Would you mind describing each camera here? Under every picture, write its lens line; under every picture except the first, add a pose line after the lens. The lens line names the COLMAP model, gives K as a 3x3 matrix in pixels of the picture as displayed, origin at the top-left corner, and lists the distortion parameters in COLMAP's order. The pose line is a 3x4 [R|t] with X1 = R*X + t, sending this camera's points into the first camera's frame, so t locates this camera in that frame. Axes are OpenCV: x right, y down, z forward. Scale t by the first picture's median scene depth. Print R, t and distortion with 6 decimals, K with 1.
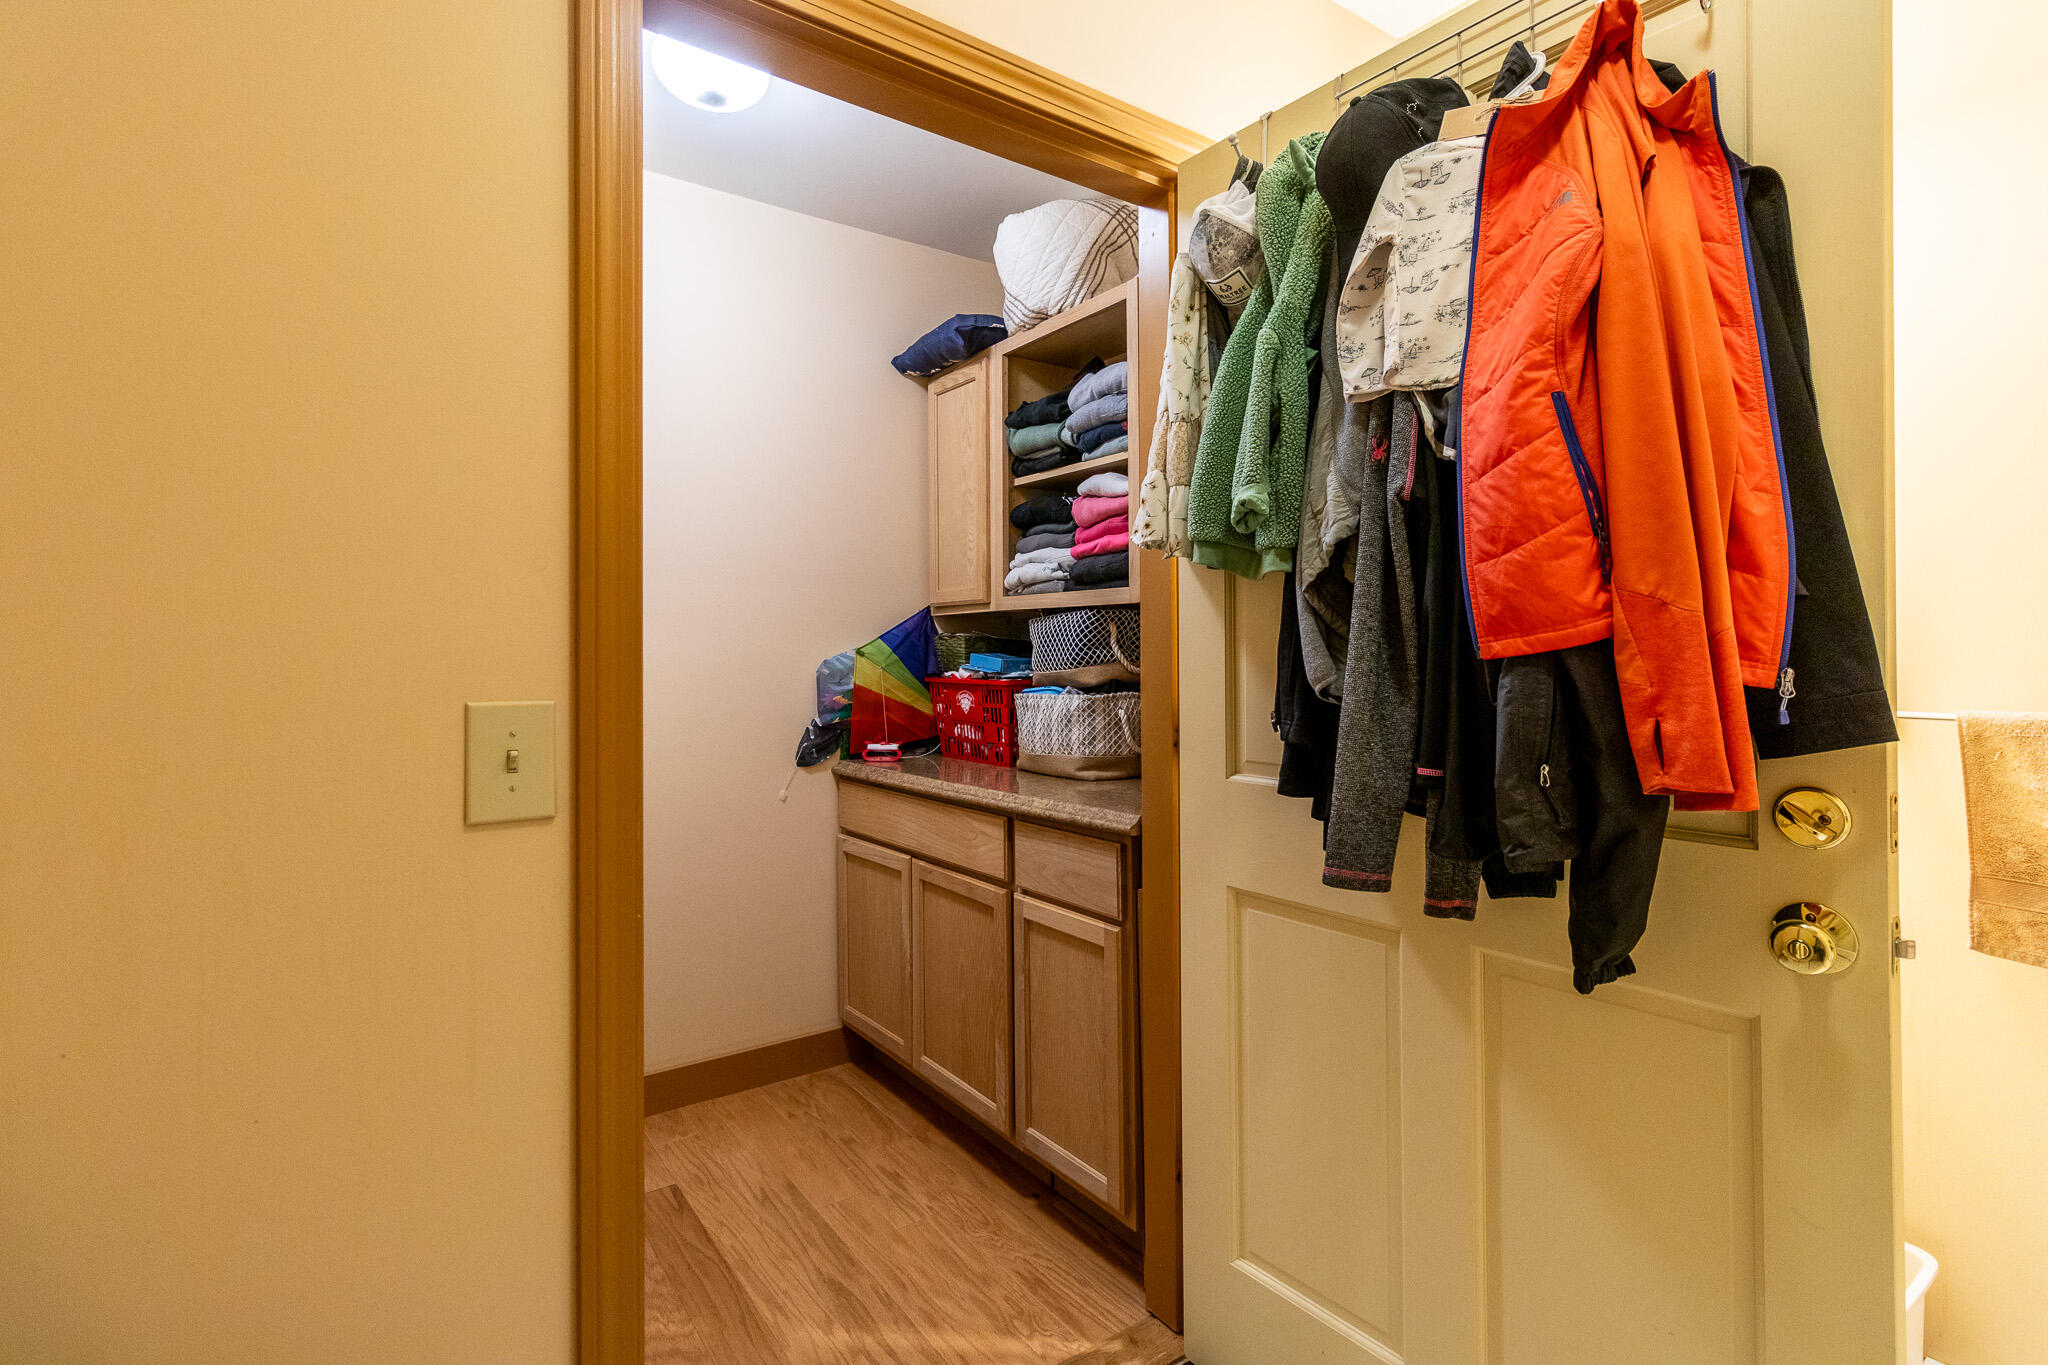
lens RADIAL K [[981.1, 0, 1021.9], [0, 981.1, 660.7], [0, 0, 1]] dist [0.022389, -0.000081]
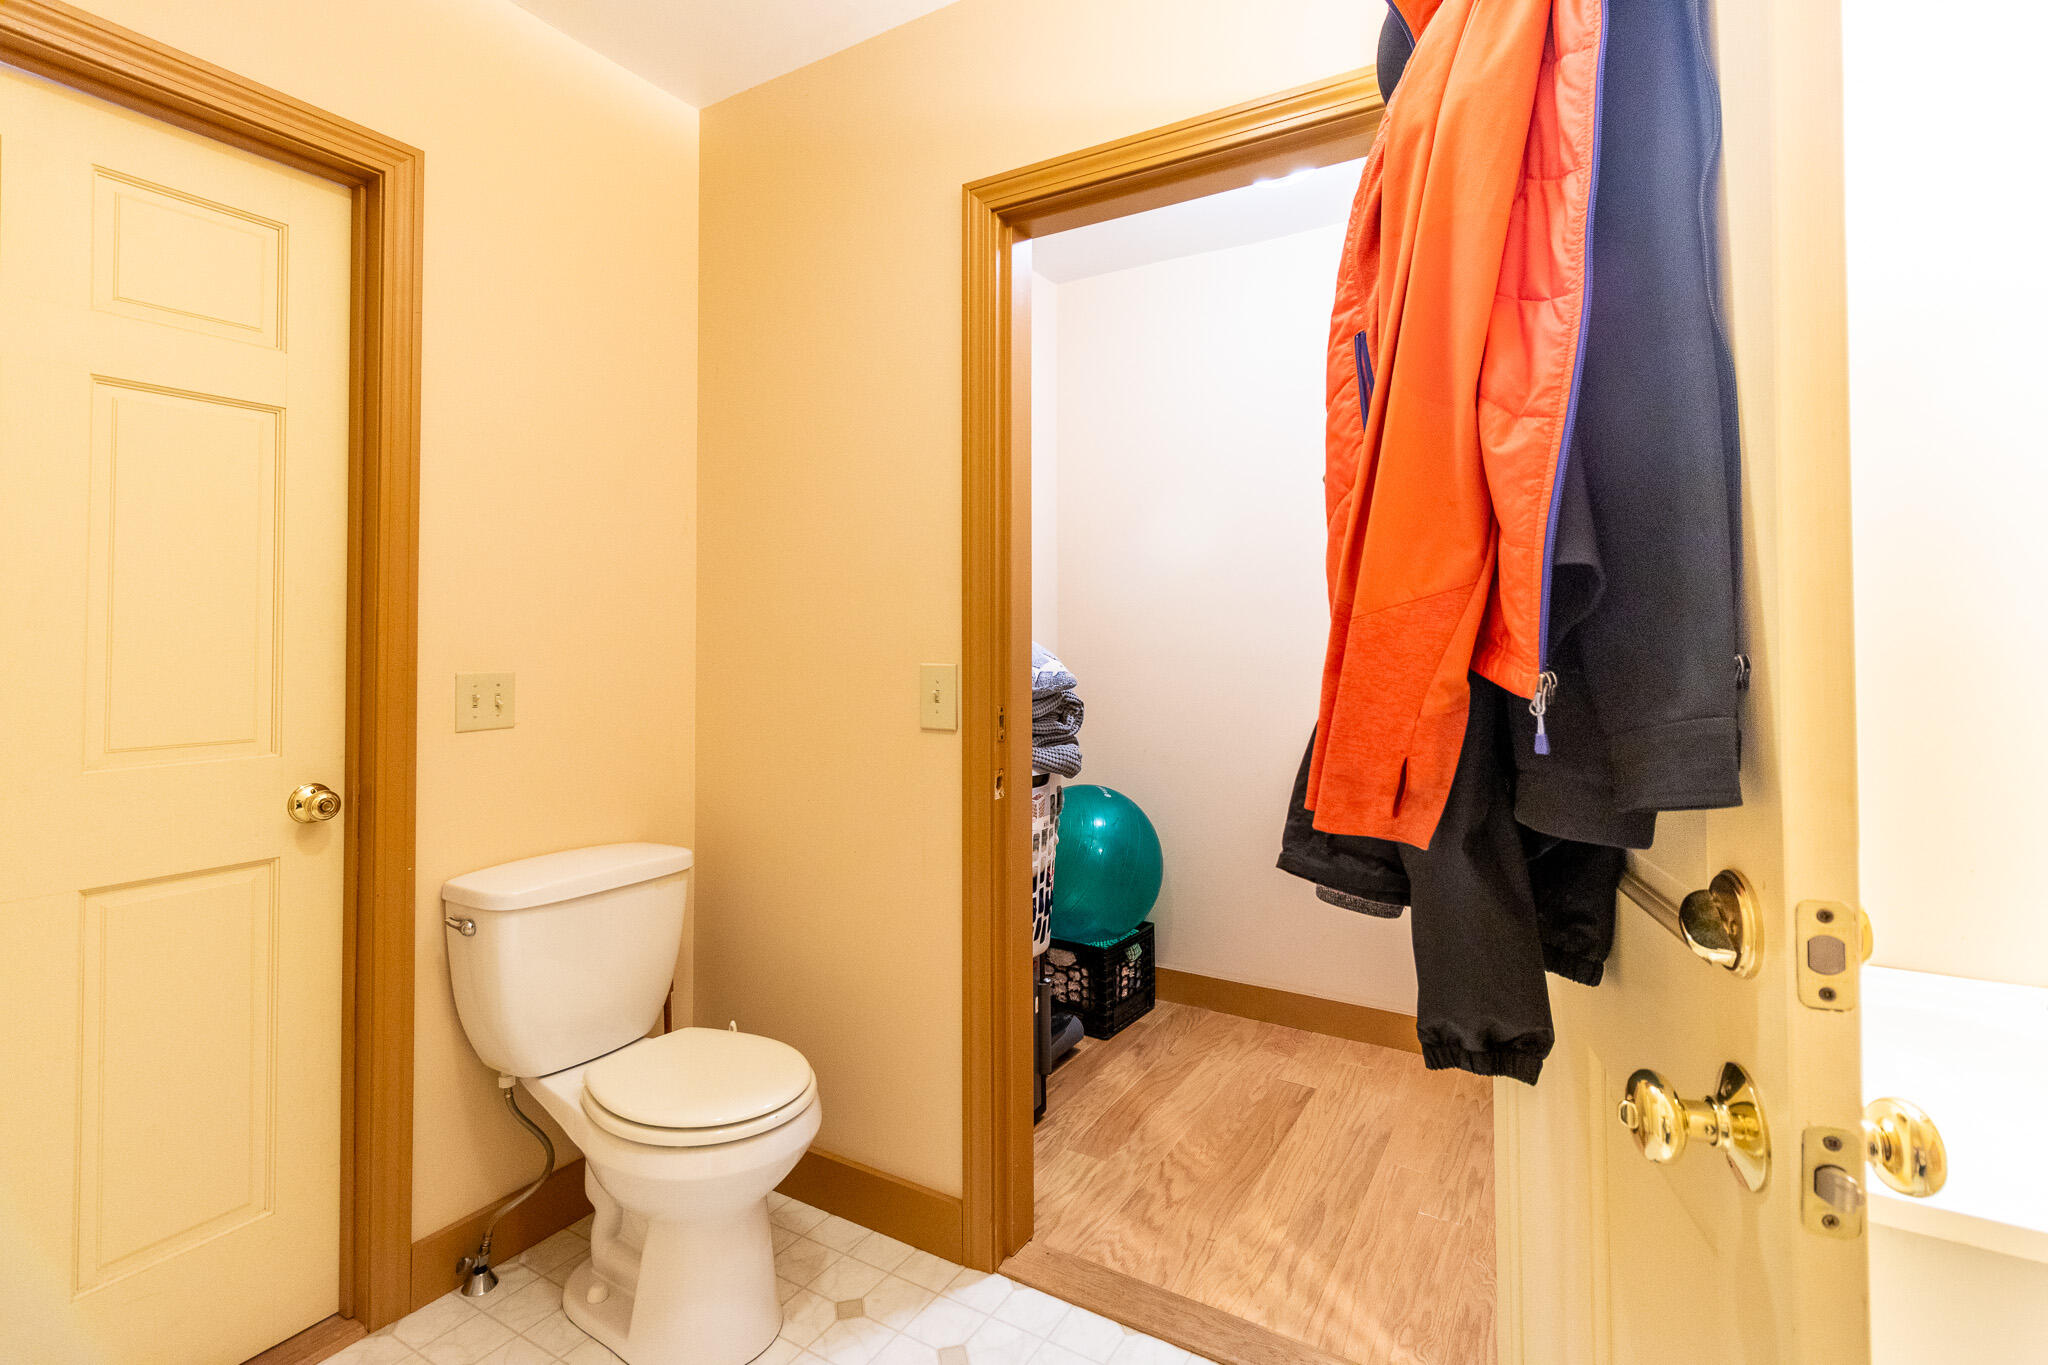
lens RADIAL K [[976.2, 0, 1023.3], [0, 976.2, 614.0], [0, 0, 1]] dist [0.023494, -0.000058]
pose [[0.398766, -0.018803, -0.916860, 0.720820], [-0.007241, 0.999694, -0.023651, -0.006670], [0.917024, 0.016070, 0.398507, 0.249111]]
